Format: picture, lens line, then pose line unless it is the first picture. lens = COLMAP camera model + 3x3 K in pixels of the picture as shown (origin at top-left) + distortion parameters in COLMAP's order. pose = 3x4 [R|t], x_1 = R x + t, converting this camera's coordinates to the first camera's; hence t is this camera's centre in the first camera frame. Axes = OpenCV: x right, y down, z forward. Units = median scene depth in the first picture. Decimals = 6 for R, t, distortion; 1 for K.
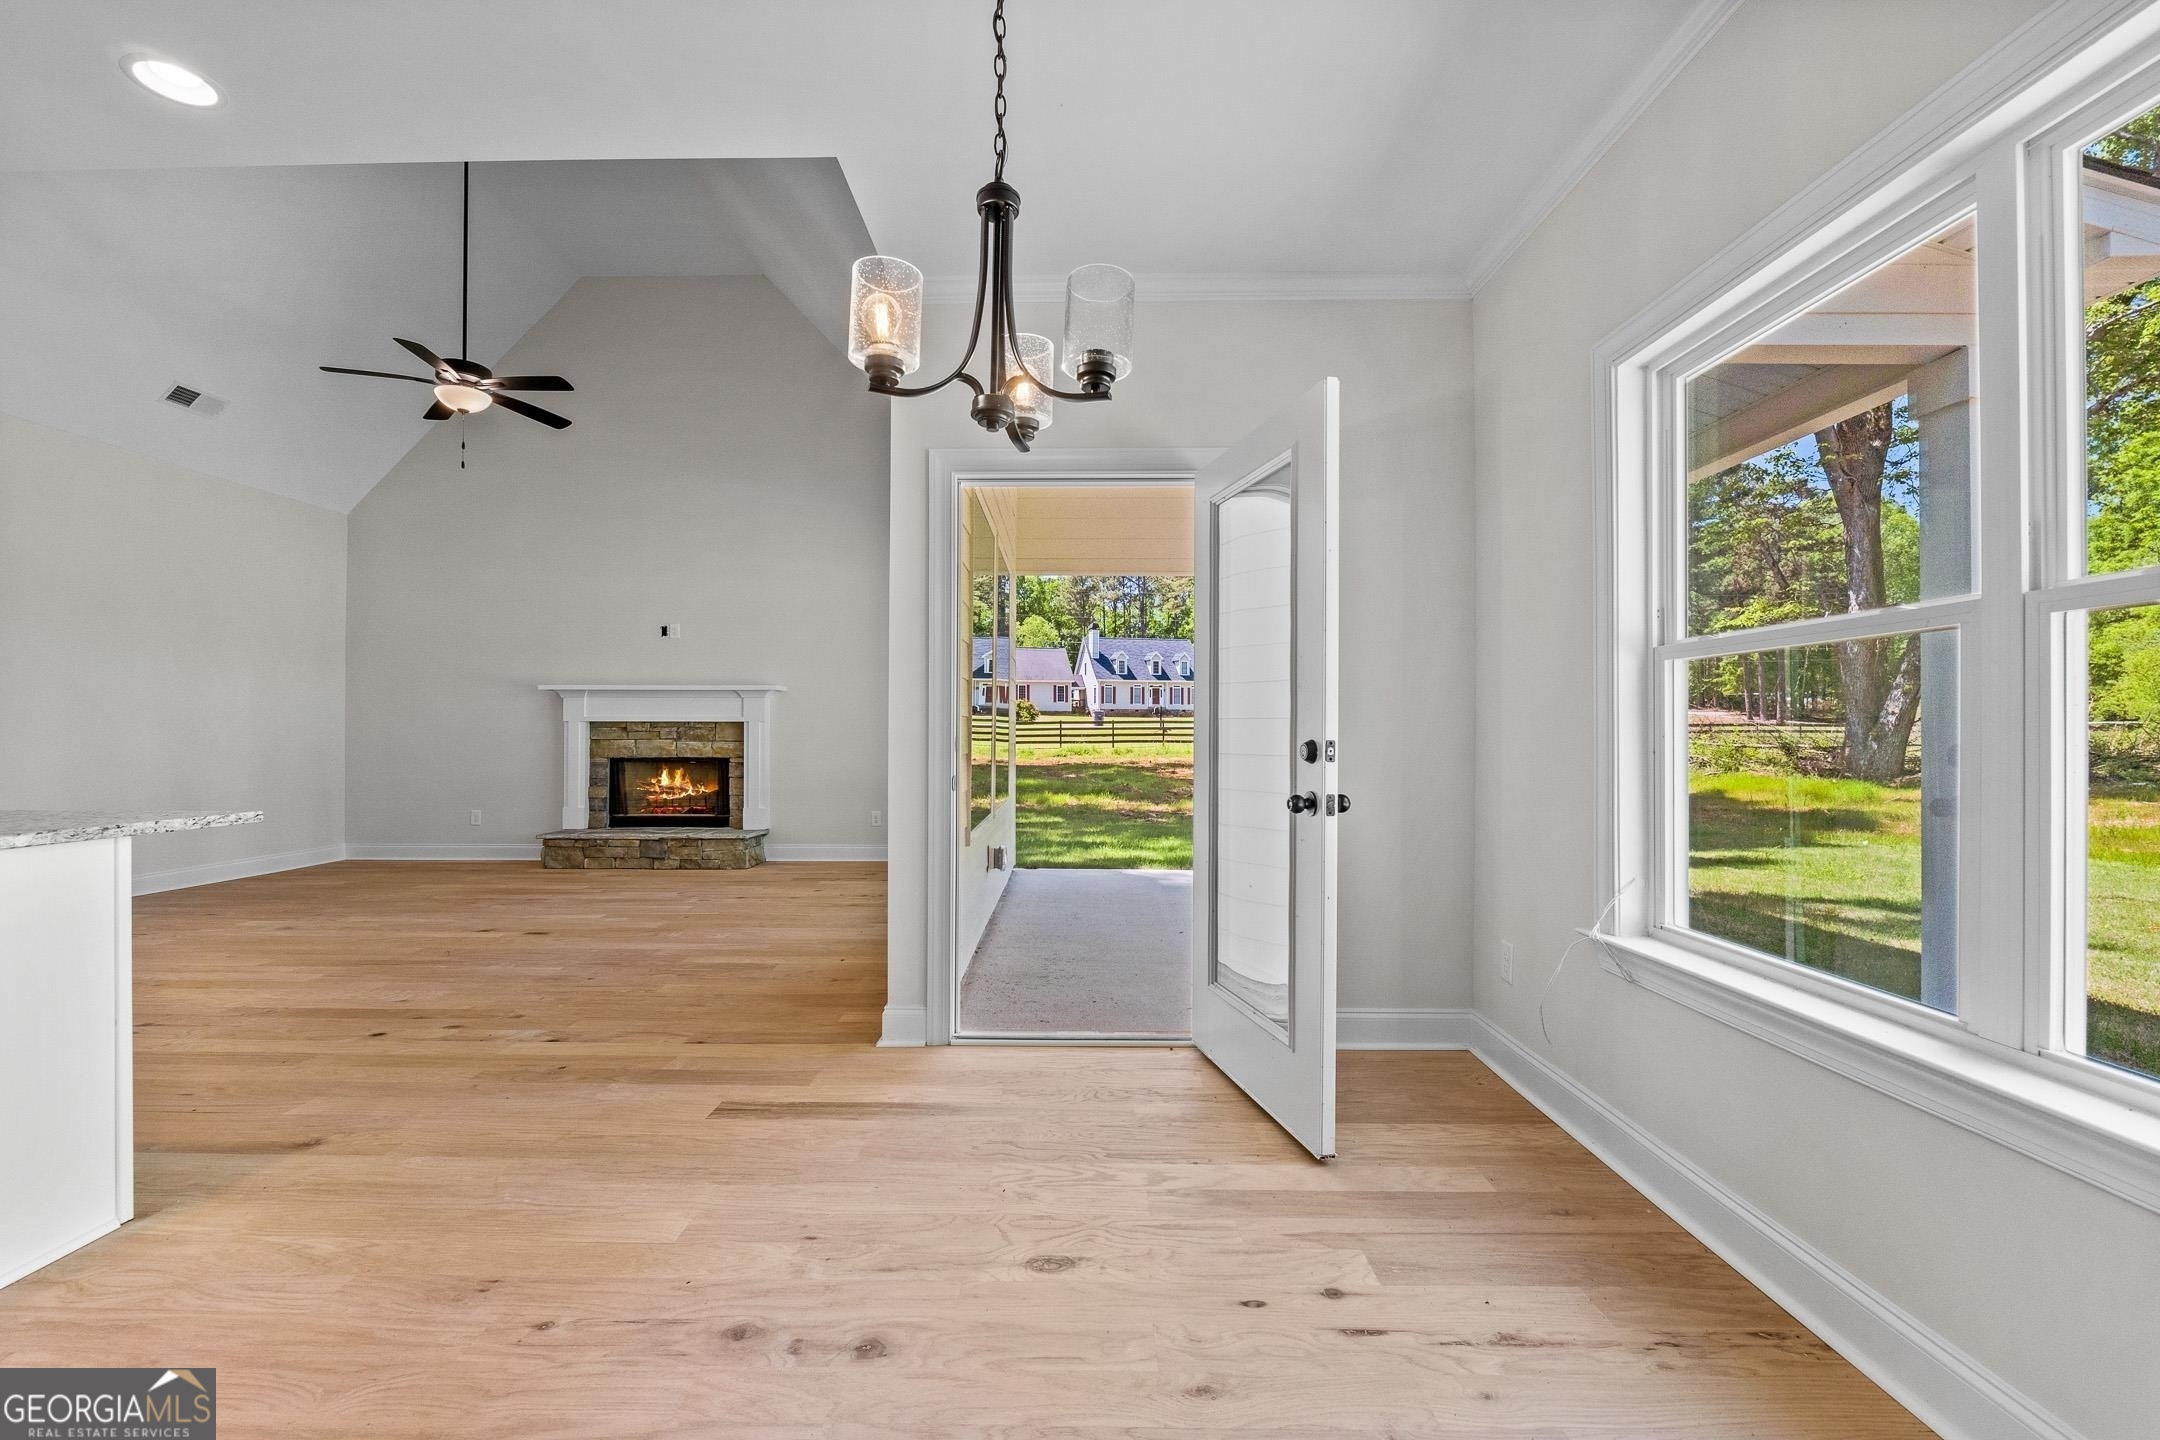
lens RADIAL K [[904.5, 0, 1067.1], [0, 904.5, 726.0], [0, 0, 1]] dist [-0.008258, -0.000261]
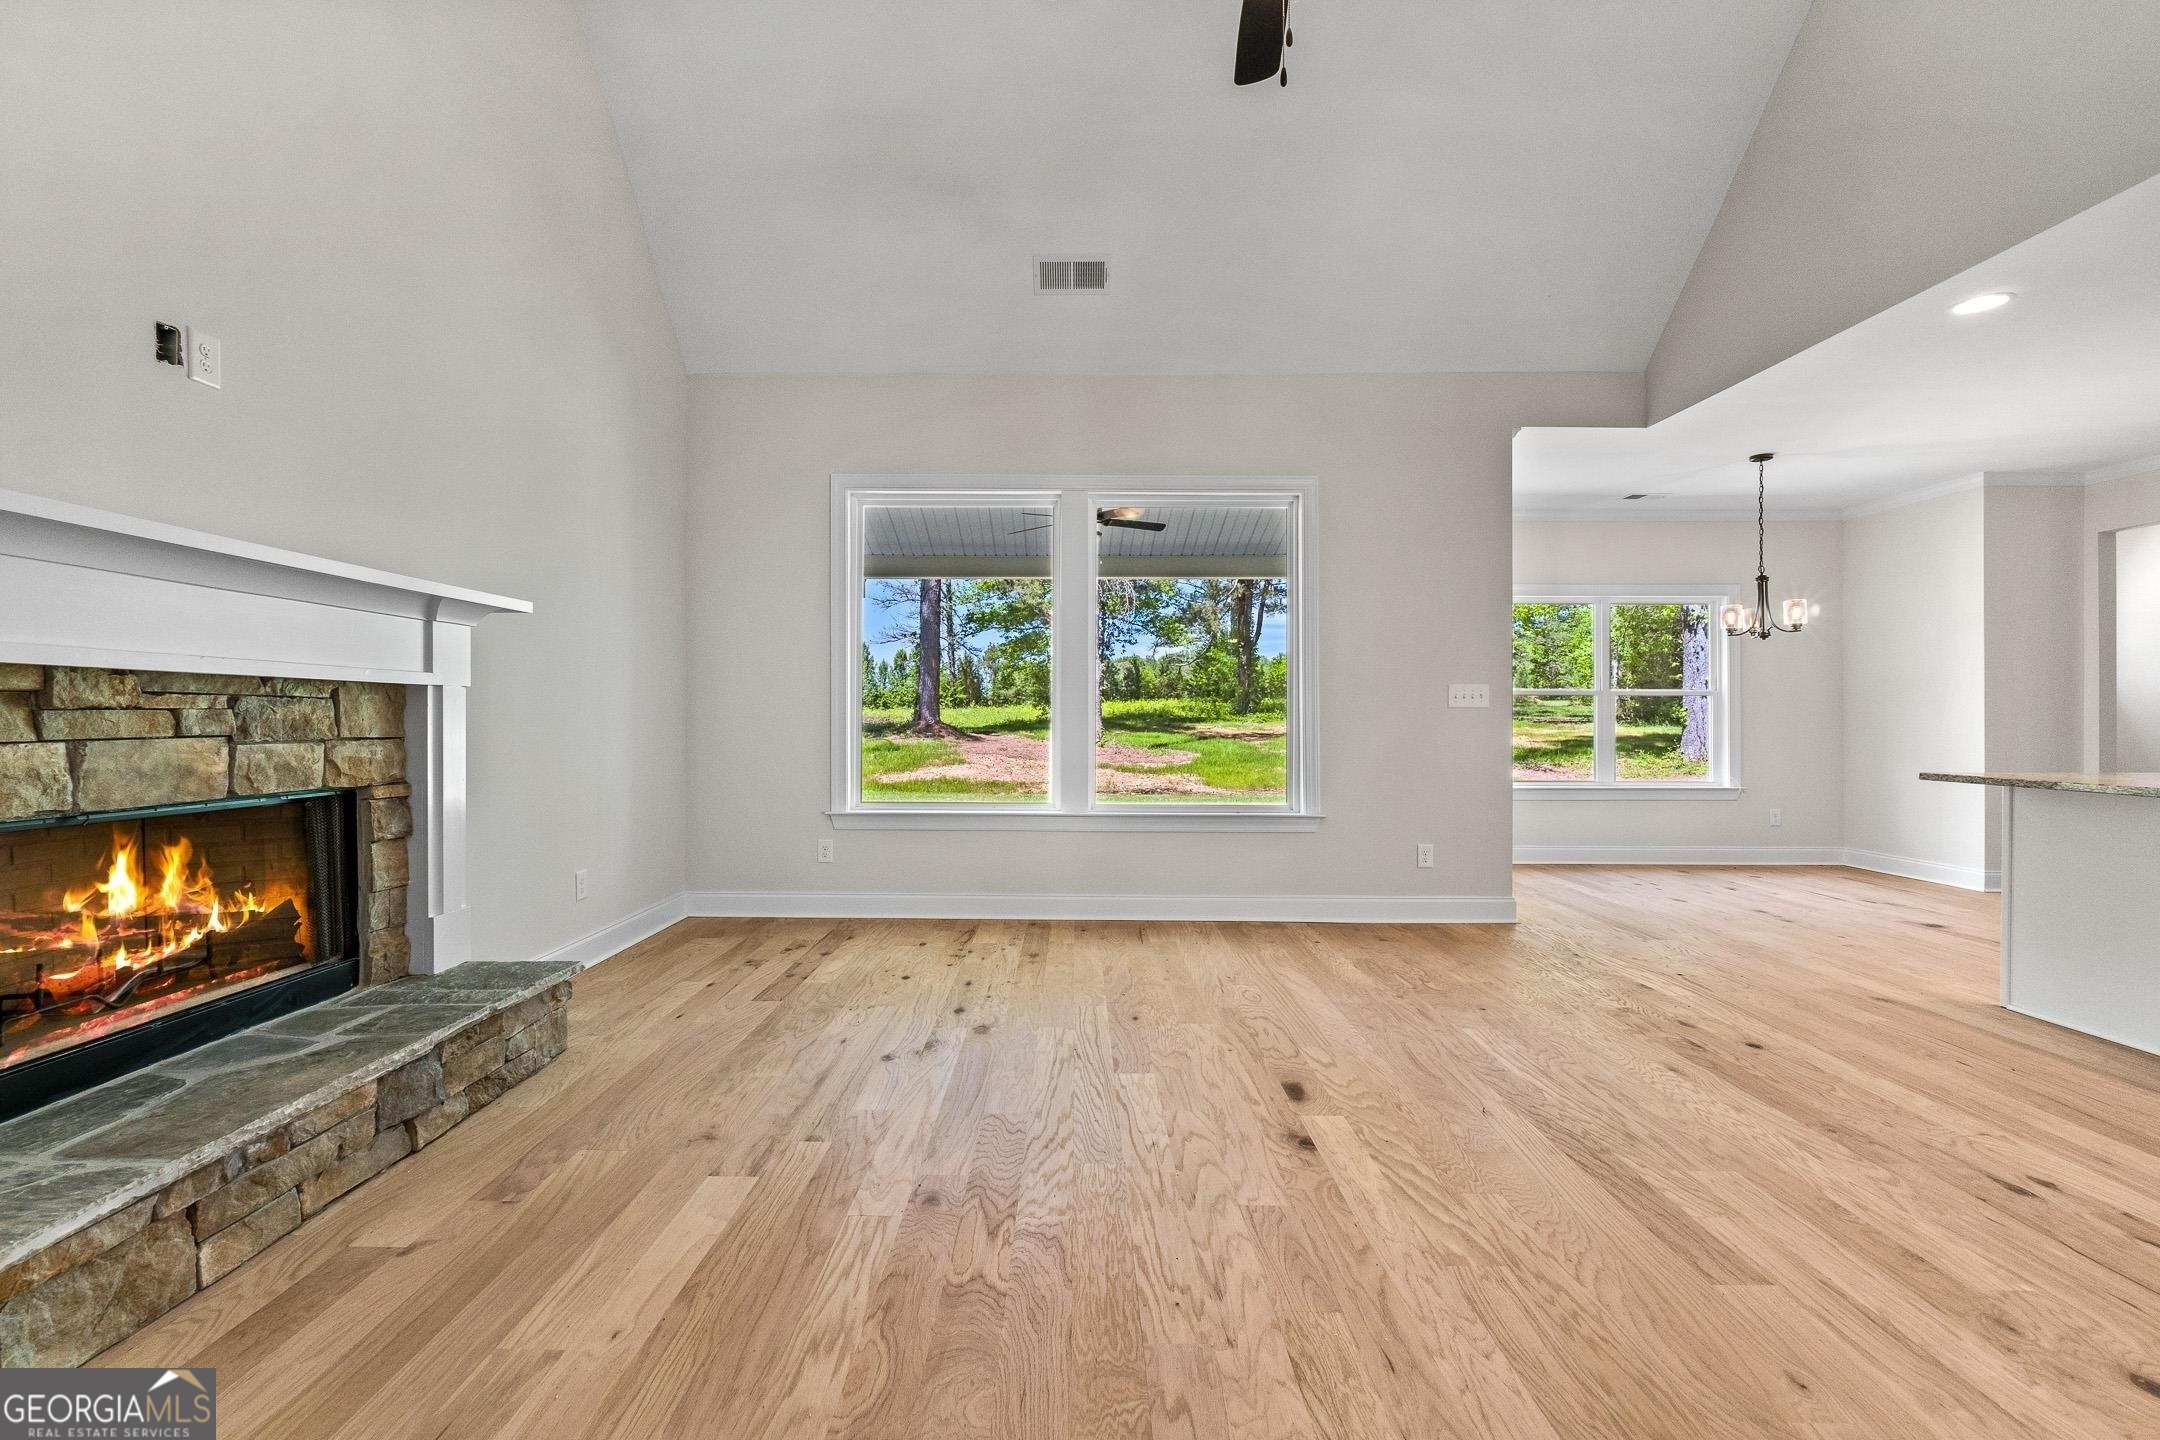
lens RADIAL K [[921.9, 0, 1062.2], [0, 921.9, 717.8], [0, 0, 1]] dist [-0.007141, -0.000349]
pose [[-0.000546, -0.000509, 1.000000, -0.741878], [-0.010482, 0.999945, 0.000504, 0.005395], [-0.999945, -0.010482, -0.000551, 0.744678]]
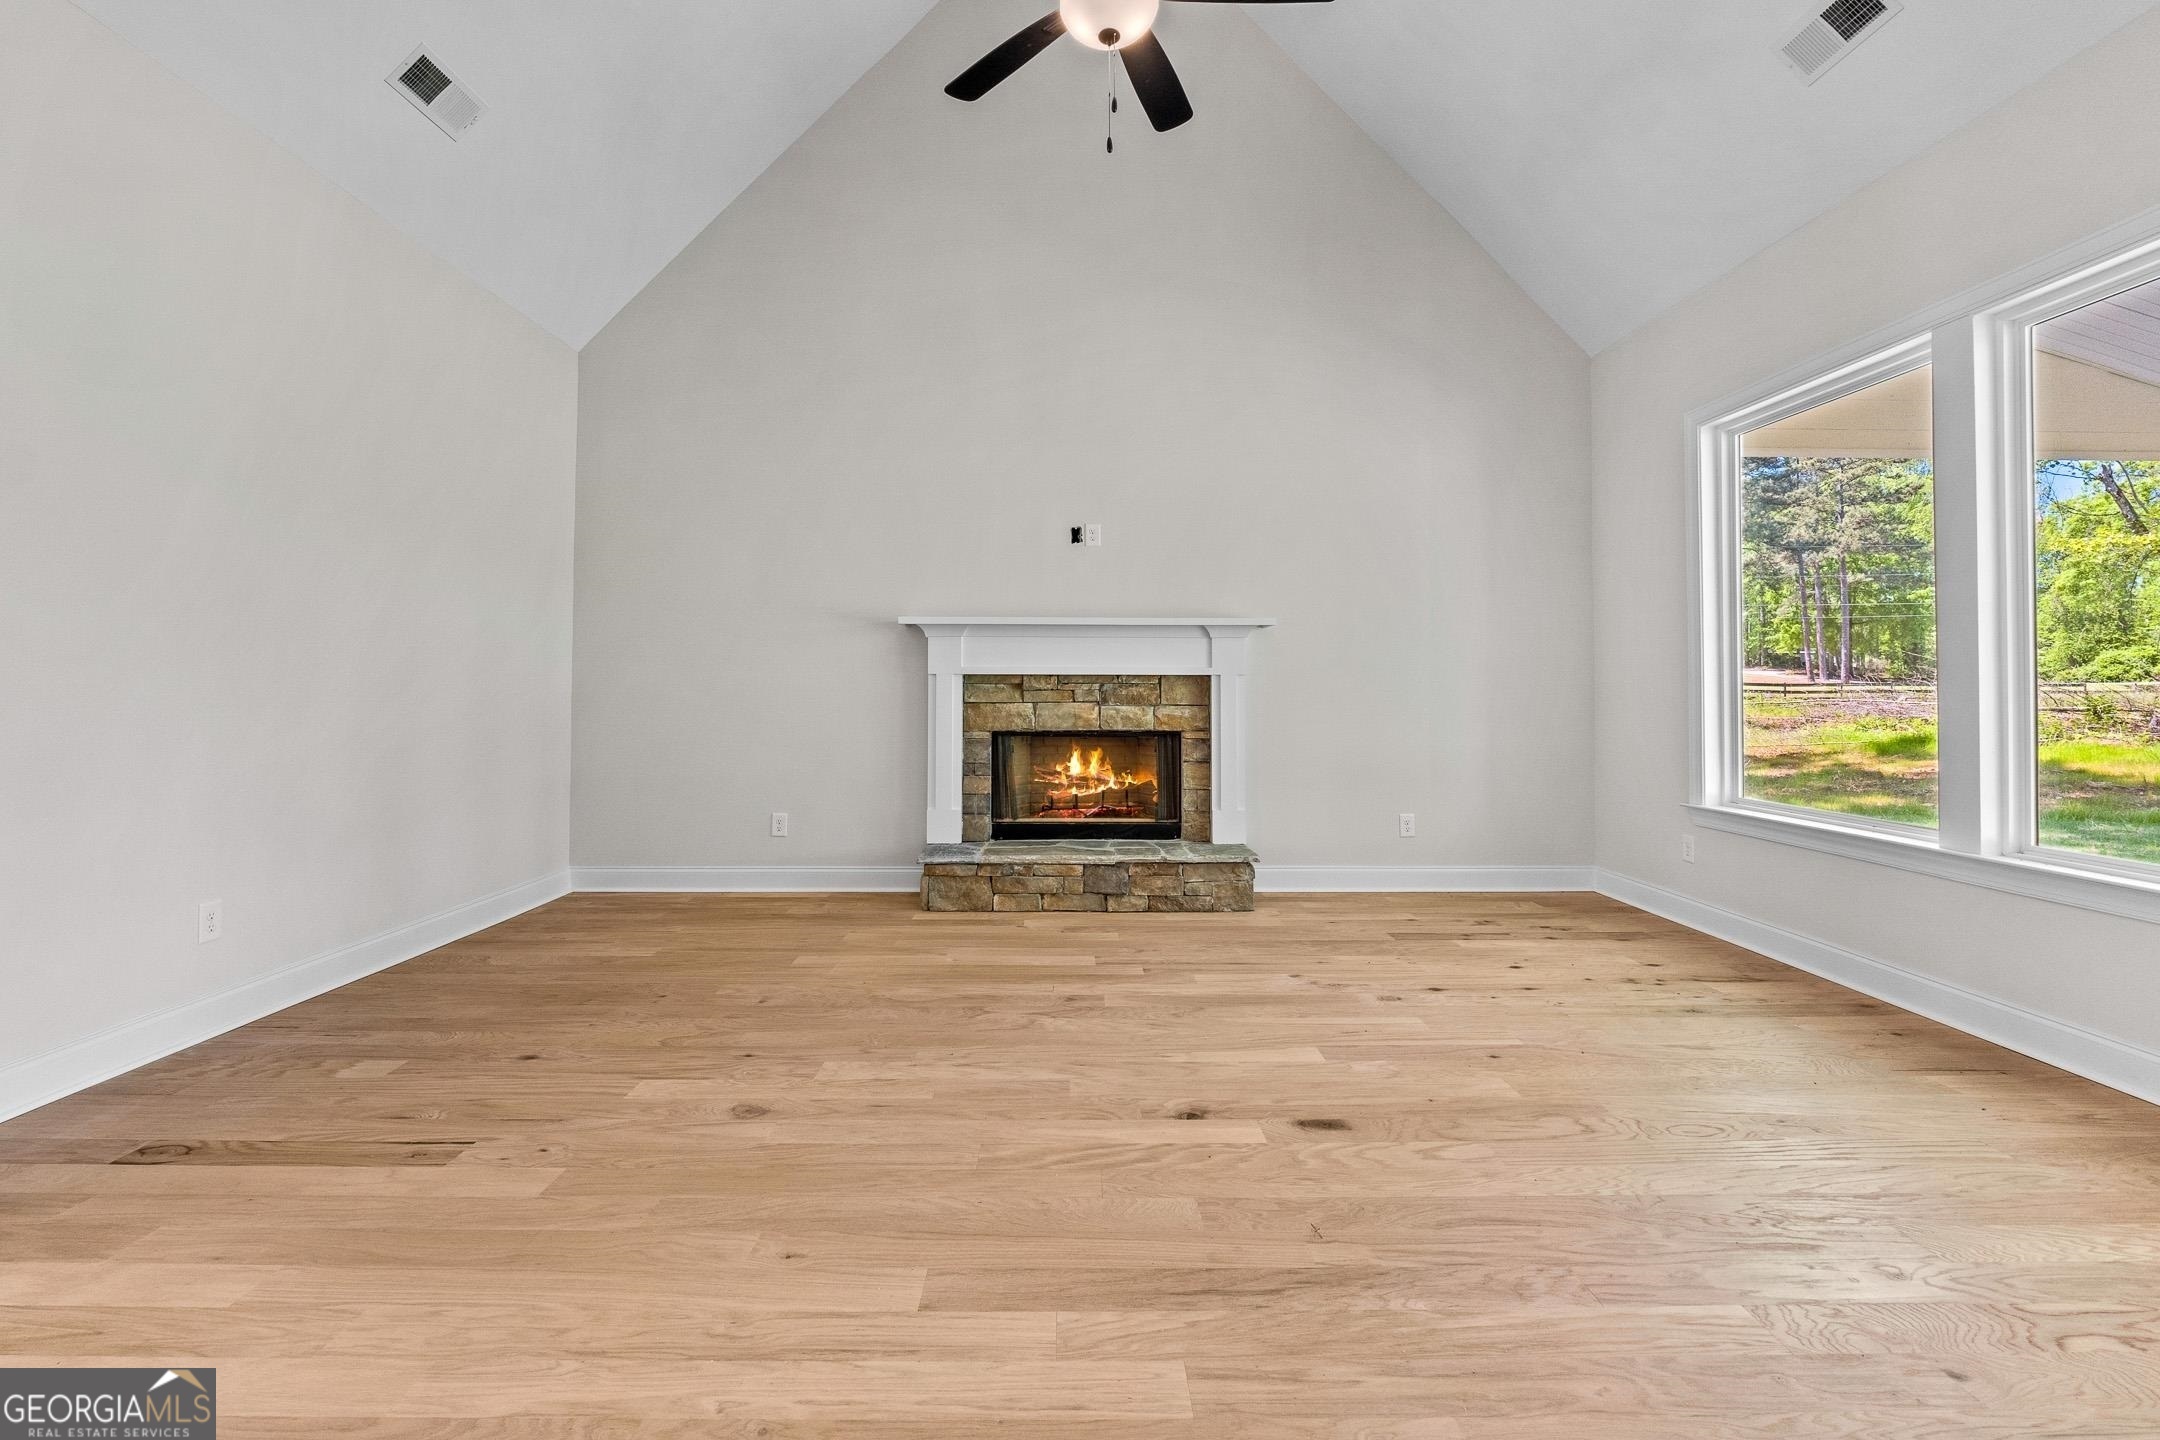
lens RADIAL K [[943.1, 0, 1073.5], [0, 943.1, 669.1], [0, 0, 1]] dist [-0.009293, 0.000043]
pose [[0.999760, 0.001931, 0.021838, -0.474223], [-0.001561, 0.999855, -0.016963, 0.002354], [-0.021868, 0.016925, 0.999618, 0.334277]]
